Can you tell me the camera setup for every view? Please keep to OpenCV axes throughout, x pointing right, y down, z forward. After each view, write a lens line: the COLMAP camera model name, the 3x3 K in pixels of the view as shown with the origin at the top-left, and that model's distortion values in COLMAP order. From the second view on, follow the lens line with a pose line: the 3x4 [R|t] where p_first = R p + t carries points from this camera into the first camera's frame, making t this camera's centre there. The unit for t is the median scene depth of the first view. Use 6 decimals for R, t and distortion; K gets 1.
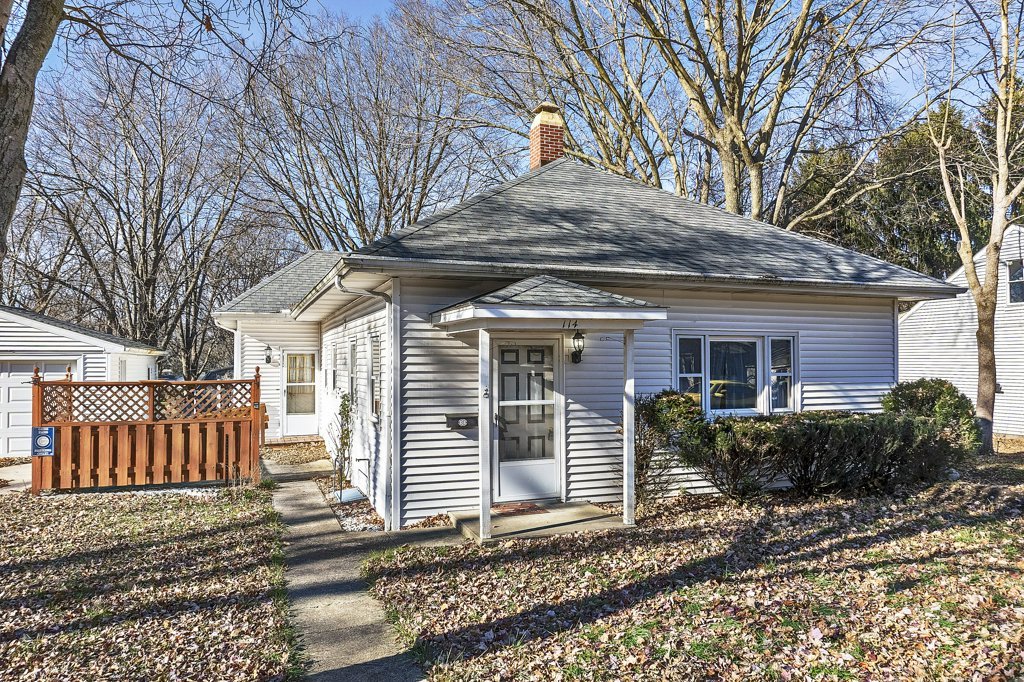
lens RADIAL K [[688.5, 0, 510.5], [0, 688.5, 342.8], [0, 0, 1]] dist [-0.020951, -0.001757]
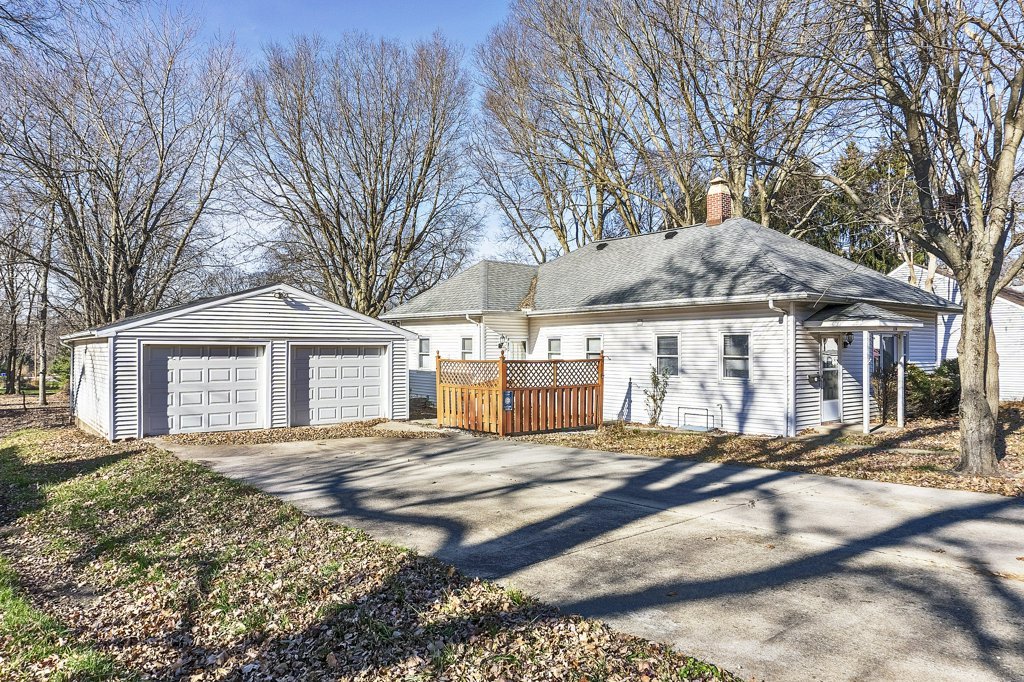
lens RADIAL K [[688.5, 0, 510.5], [0, 688.5, 342.8], [0, 0, 1]] dist [-0.020951, -0.001757]
pose [[0.951431, 0.005813, 0.307806, -1.200040], [-0.011236, 0.999811, 0.015849, -0.004090], [-0.307656, -0.018538, 0.951317, -0.438283]]
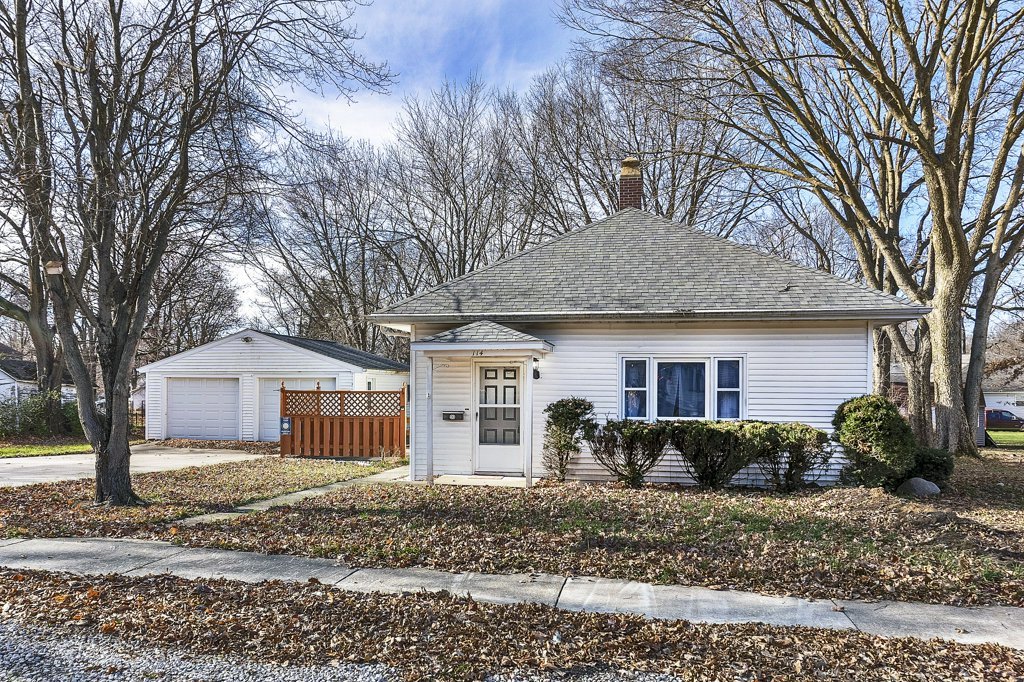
lens RADIAL K [[688.5, 0, 510.5], [0, 688.5, 342.8], [0, 0, 1]] dist [-0.020951, -0.001757]
pose [[0.878322, -0.022452, -0.477542, 0.634322], [0.006818, 0.999383, -0.034447, 0.003418], [0.478021, 0.026999, 0.877933, -0.226507]]
